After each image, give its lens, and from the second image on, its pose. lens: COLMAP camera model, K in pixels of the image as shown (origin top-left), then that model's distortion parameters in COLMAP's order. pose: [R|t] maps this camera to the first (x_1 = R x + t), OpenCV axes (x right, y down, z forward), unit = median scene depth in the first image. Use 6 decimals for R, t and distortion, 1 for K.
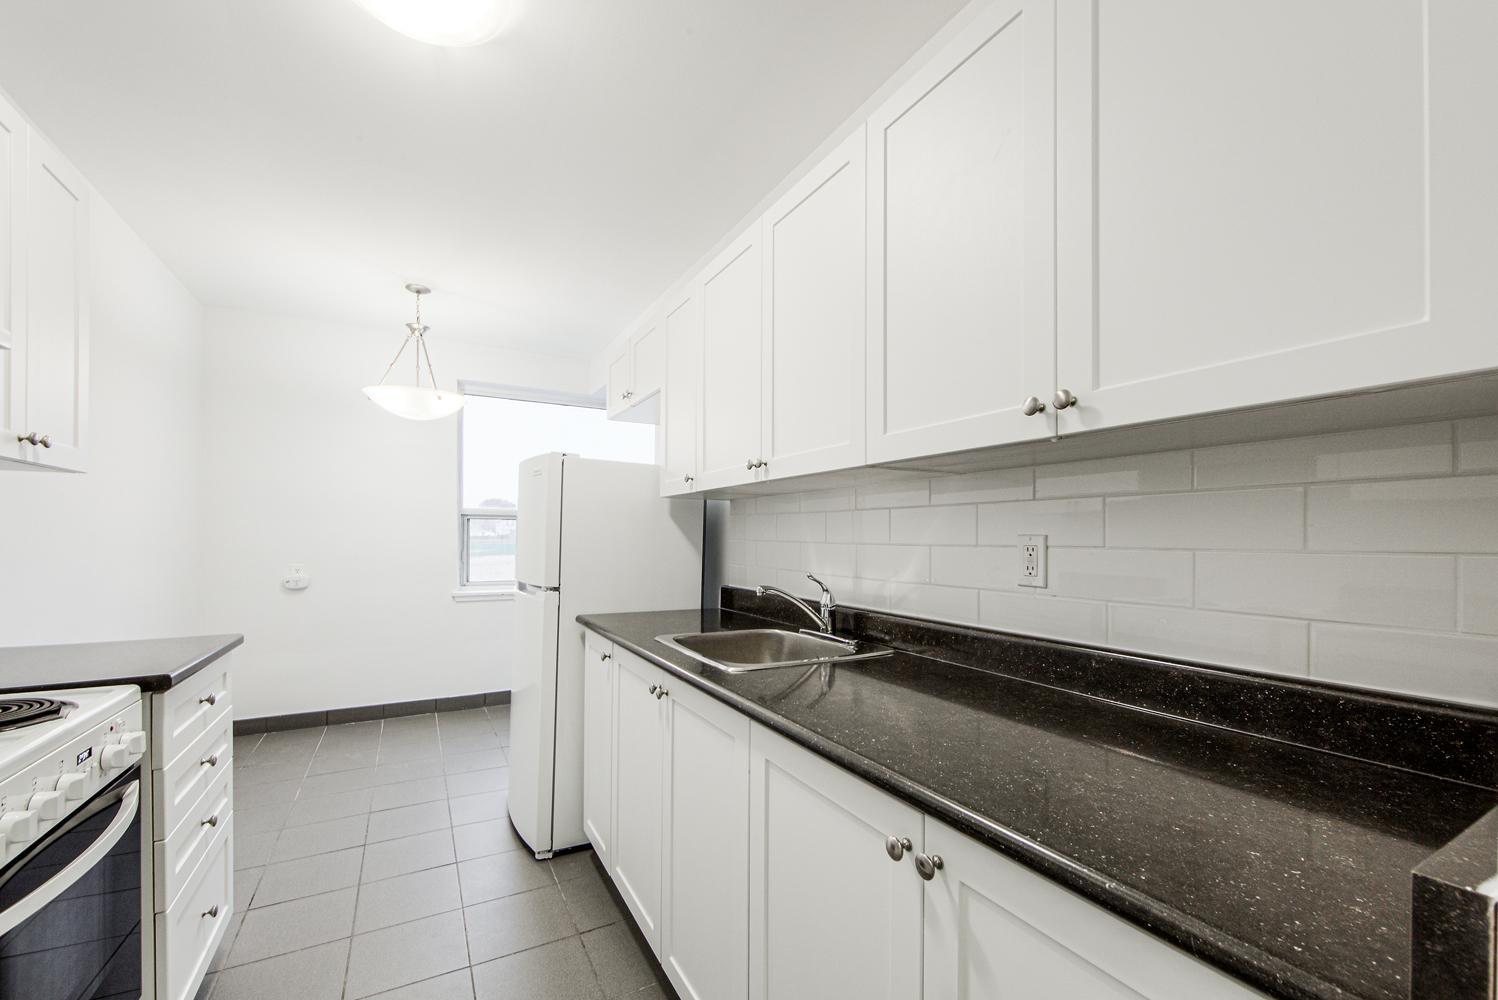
lens RADIAL K [[606.2, 0, 748.8], [0, 606.2, 539.8], [0, 0, 1]] dist [-0.001997, -0.001733]
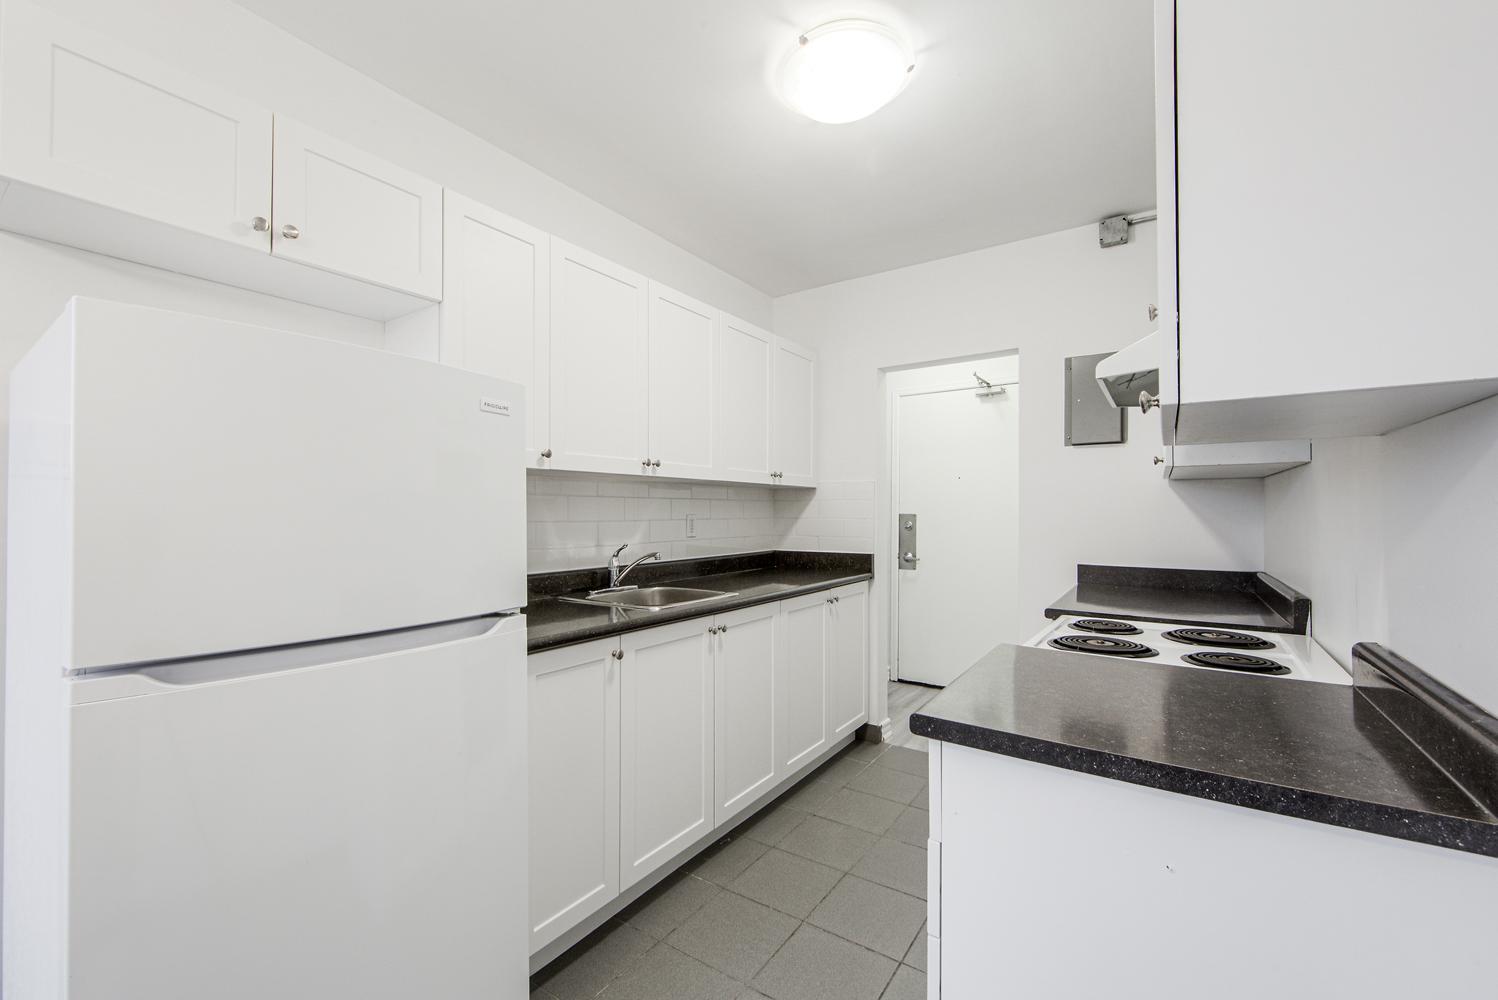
lens RADIAL K [[606.2, 0, 760.3], [0, 606.2, 504.2], [0, 0, 1]] dist [-0.001997, -0.001733]
pose [[-0.446369, 0.004353, 0.894838, -1.379390], [-0.001480, 0.999983, -0.005603, -0.028240], [-0.894848, -0.003826, -0.446355, 1.474900]]
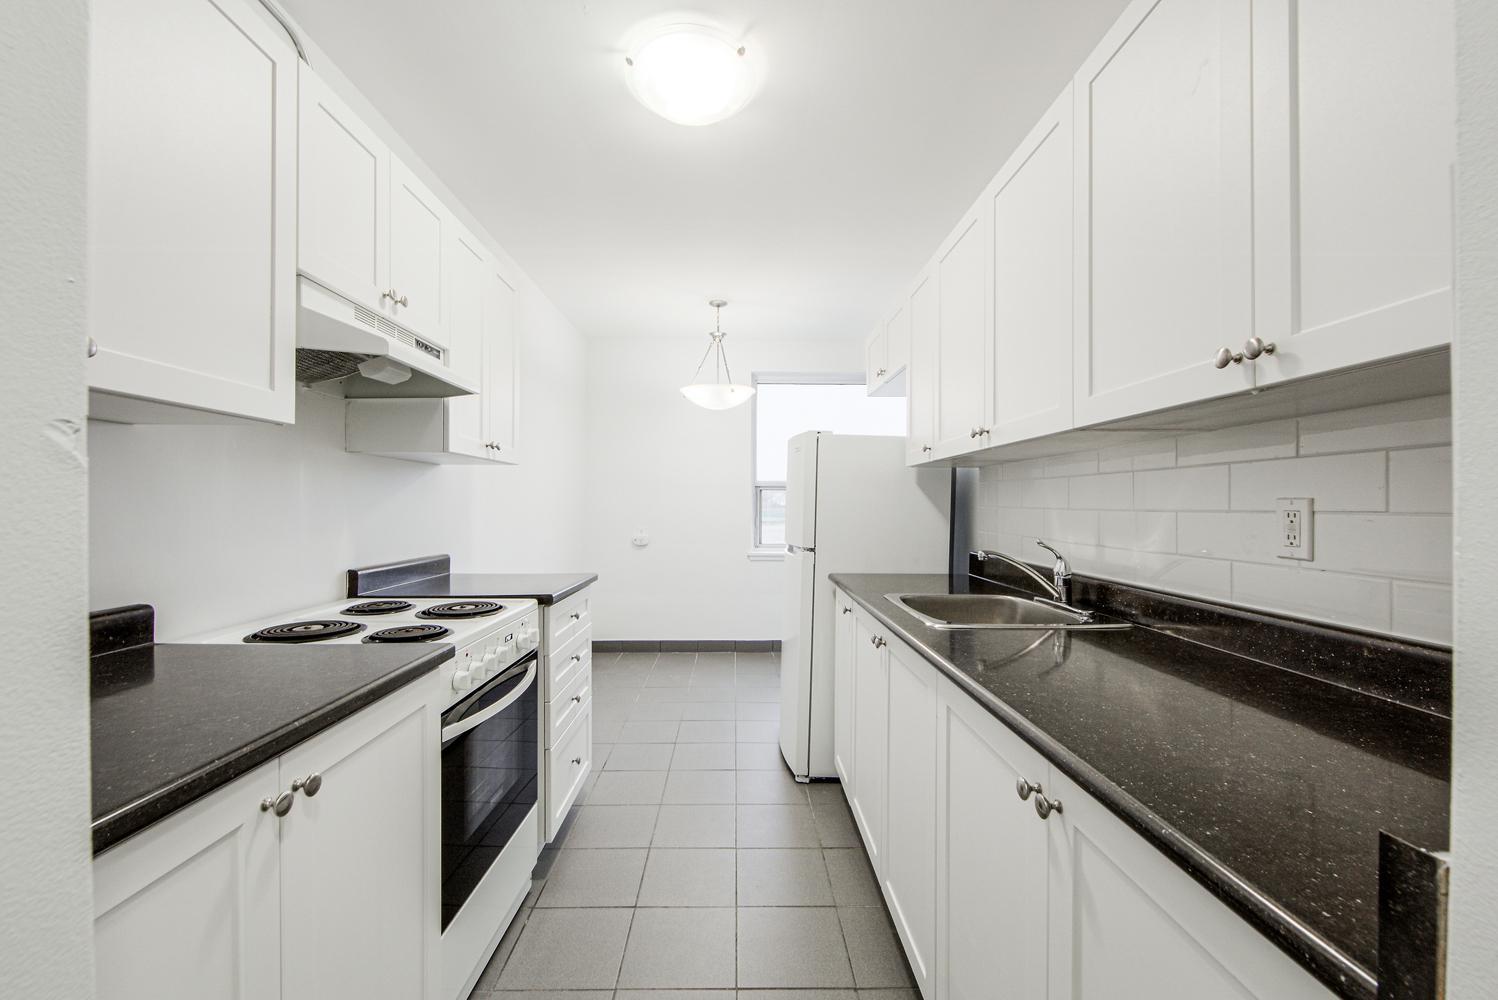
lens RADIAL K [[606.2, 0, 753.9], [0, 606.2, 507.1], [0, 0, 1]] dist [-0.001997, -0.001733]
pose [[0.883282, -0.002741, -0.468834, 0.164178], [0.001276, 0.999993, -0.003443, 0.005271], [0.468840, 0.002442, 0.883280, -0.090674]]
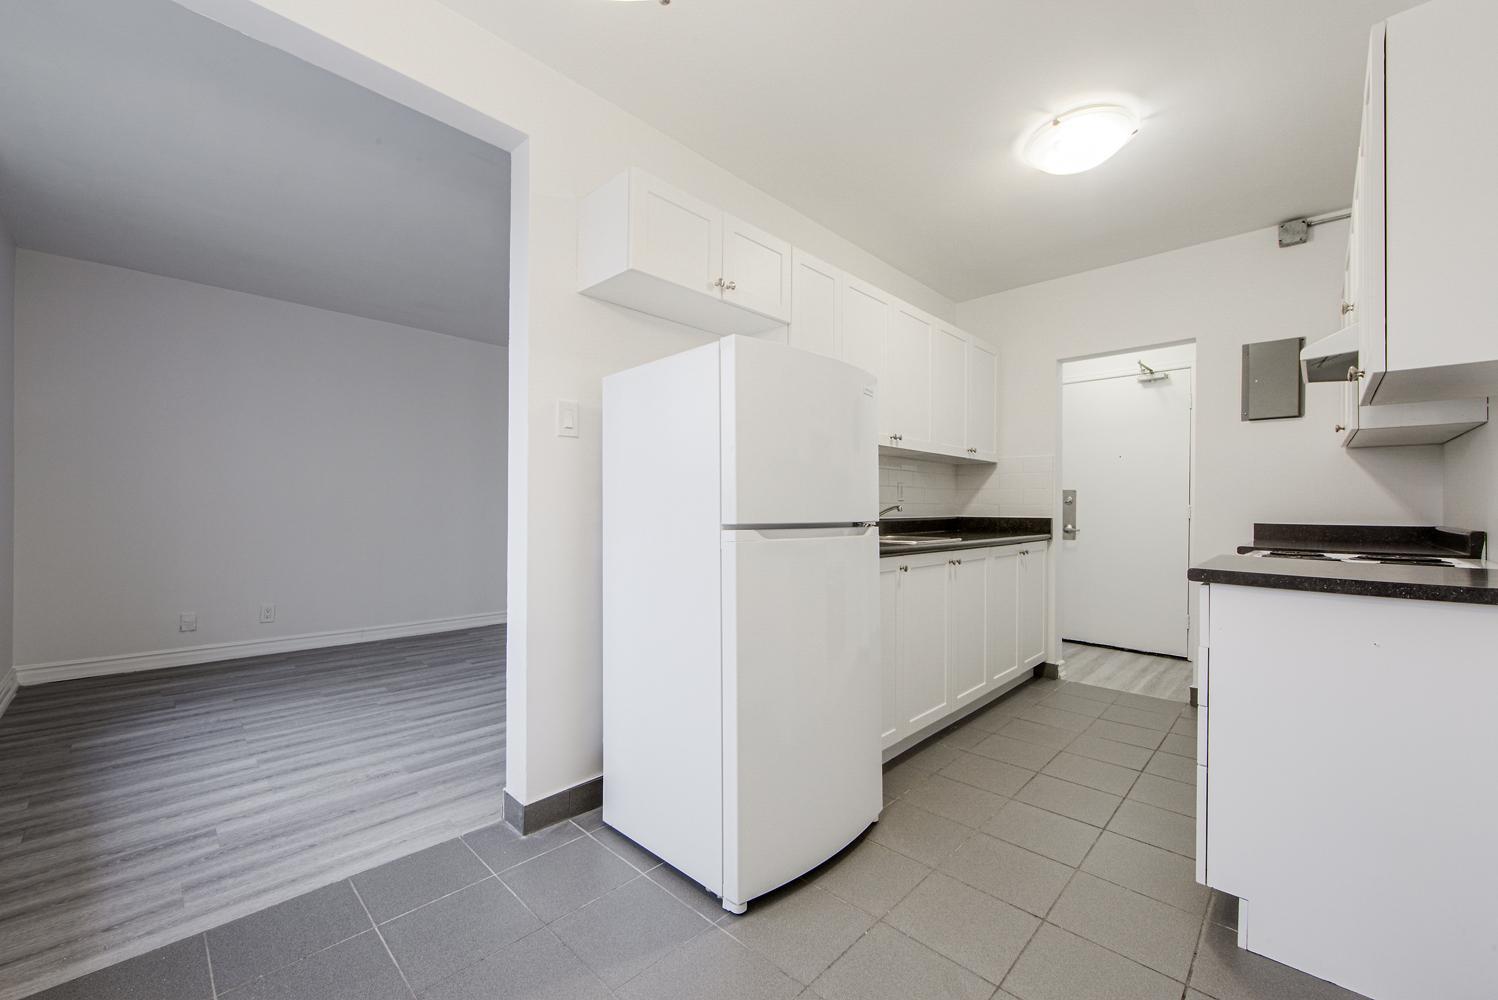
lens RADIAL K [[606.2, 0, 739.6], [0, 606.2, 507.1], [0, 0, 1]] dist [-0.001997, -0.001733]
pose [[-0.290306, -0.003436, 0.956928, -1.640299], [-0.007040, 0.999974, 0.001455, 0.083056], [-0.956908, -0.006315, -0.290323, 2.068521]]
